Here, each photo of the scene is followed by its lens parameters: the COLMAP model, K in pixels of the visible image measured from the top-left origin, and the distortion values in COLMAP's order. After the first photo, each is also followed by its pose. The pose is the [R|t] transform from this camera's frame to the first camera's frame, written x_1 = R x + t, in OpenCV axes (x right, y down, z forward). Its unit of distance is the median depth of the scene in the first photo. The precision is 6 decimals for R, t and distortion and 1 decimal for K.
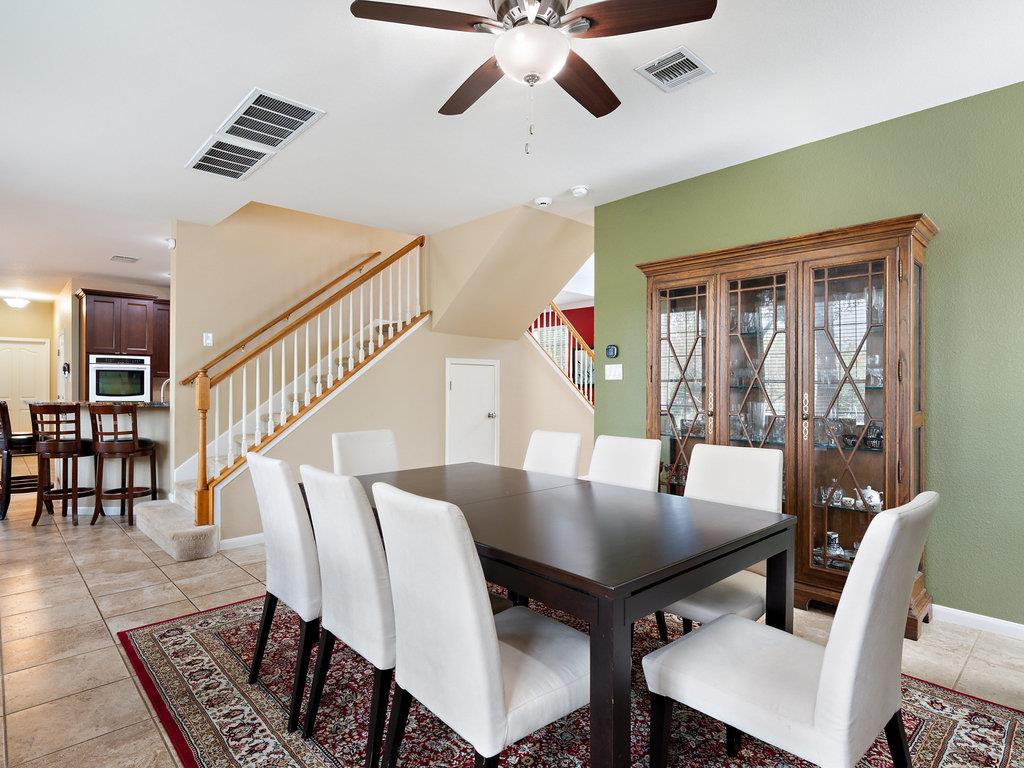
lens RADIAL K [[552.6, 0, 512.0], [0, 552.6, 384.0], [0, 0, 1]] dist [-0.002995, -0.000844]
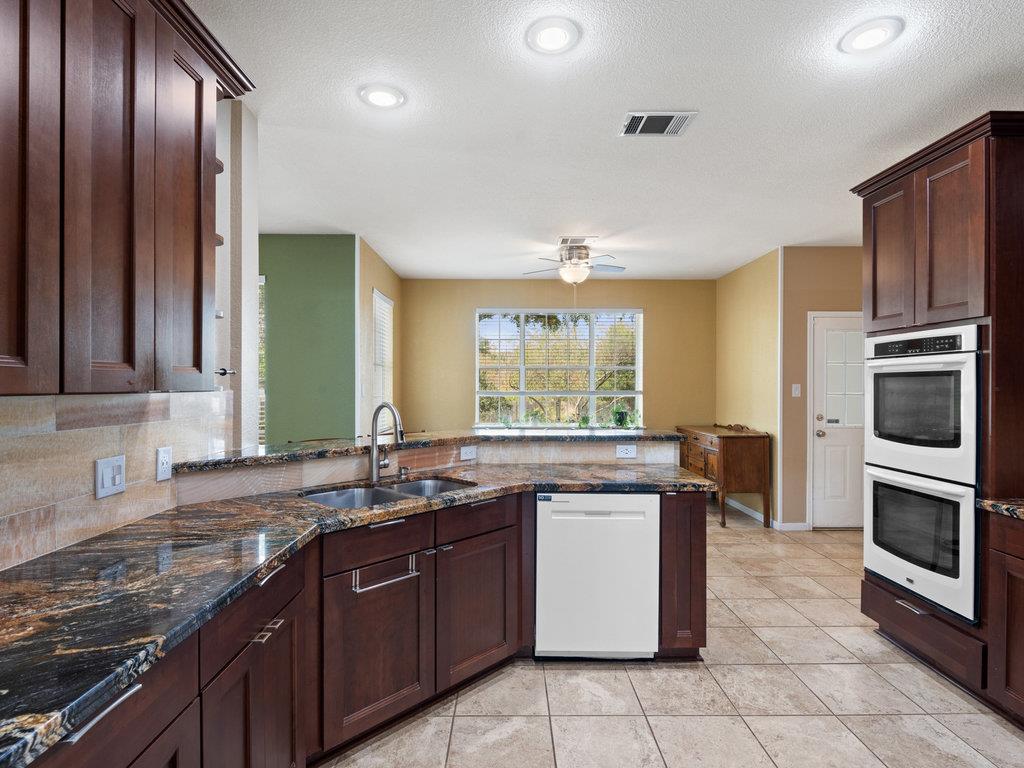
lens RADIAL K [[525.2, 0, 512.0], [0, 525.2, 384.0], [0, 0, 1]] dist [0.002607, 0.000678]
pose [[-0.682462, -0.000771, -0.730921, -0.271187], [0.006787, 0.999950, -0.007392, -0.016116], [0.730890, -0.010006, -0.682422, 1.027764]]
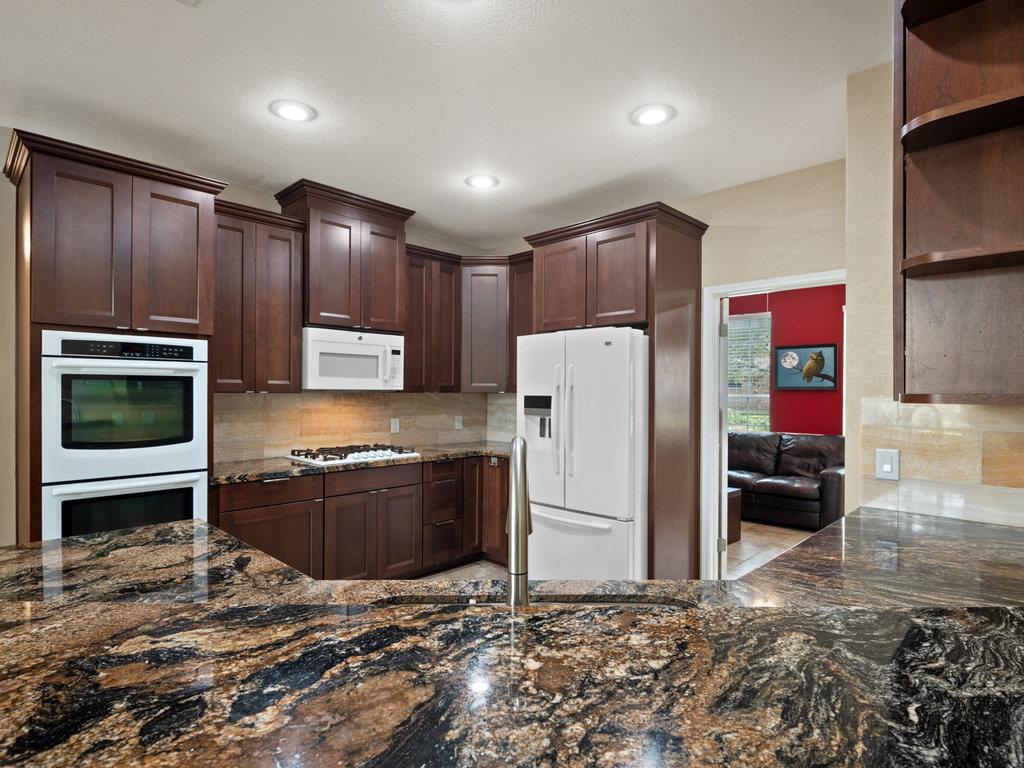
lens RADIAL K [[552.6, 0, 512.0], [0, 552.6, 384.0], [0, 0, 1]] dist [-0.002995, -0.000844]
pose [[0.999387, 0.004959, 0.034665, -0.464974], [-0.004803, 0.999978, -0.004591, -0.018745], [-0.034687, 0.004422, 0.999388, 0.619411]]
